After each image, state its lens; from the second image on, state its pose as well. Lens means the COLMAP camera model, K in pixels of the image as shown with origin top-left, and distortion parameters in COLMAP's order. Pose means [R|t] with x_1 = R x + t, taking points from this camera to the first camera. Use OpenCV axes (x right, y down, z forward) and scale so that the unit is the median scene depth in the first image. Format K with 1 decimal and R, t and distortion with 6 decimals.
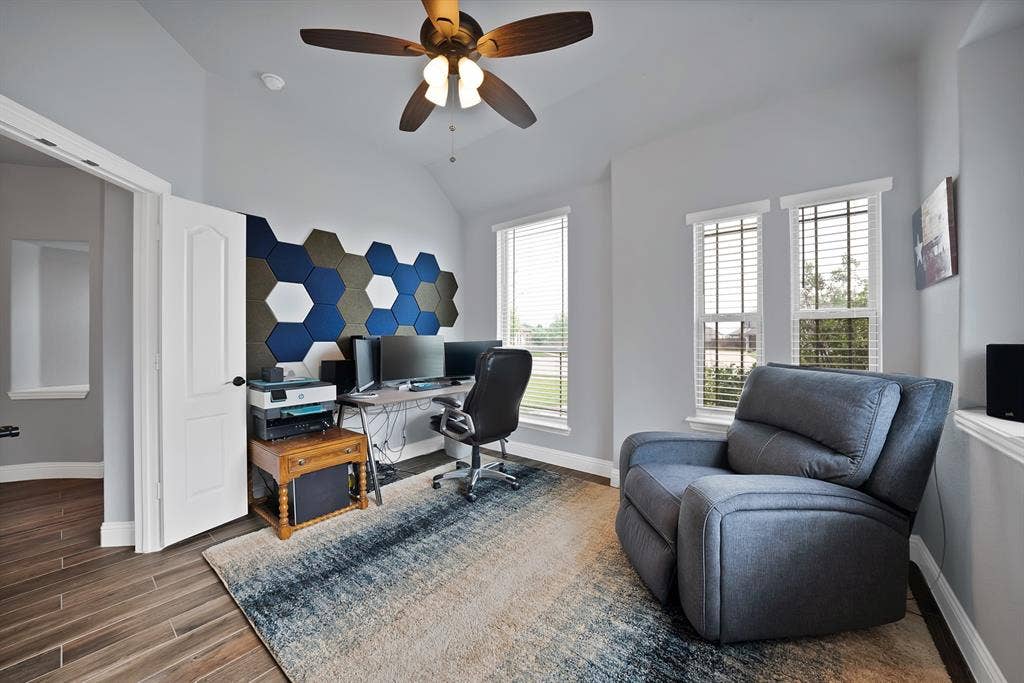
lens RADIAL K [[372.6, 0, 507.6], [0, 372.6, 338.3], [0, 0, 1]] dist [-0.015389, 0.003889]
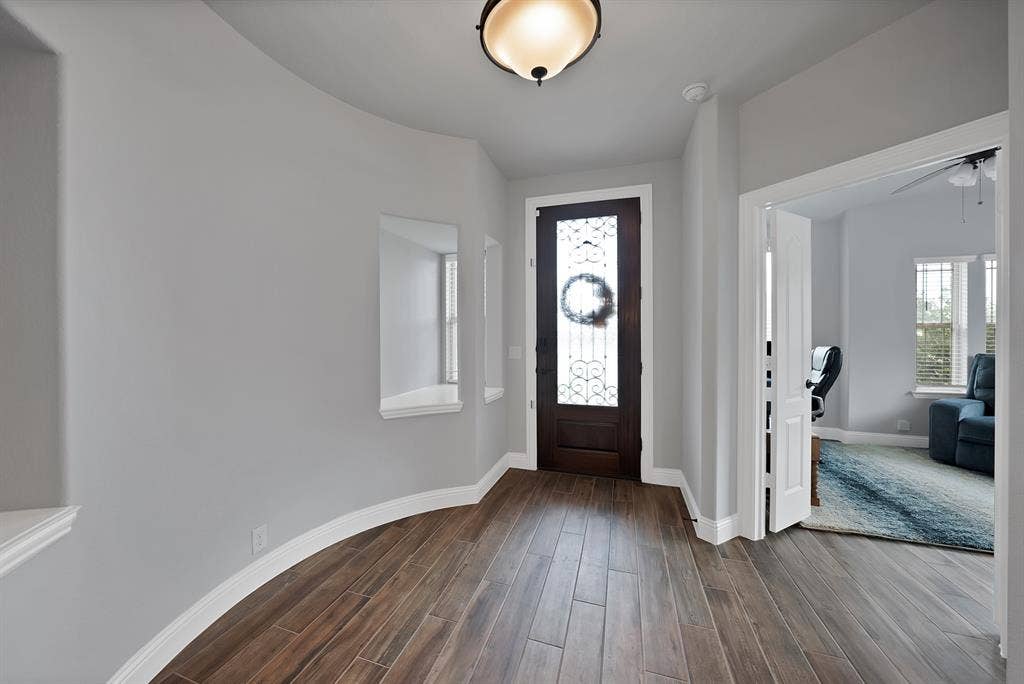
lens RADIAL K [[372.6, 0, 502.4], [0, 372.6, 339.1], [0, 0, 1]] dist [-0.015389, 0.003889]
pose [[0.925902, -0.000028, 0.377765, -1.908130], [-0.001095, 0.999996, 0.002759, 0.000224], [-0.377763, -0.002968, 0.925898, 0.269584]]
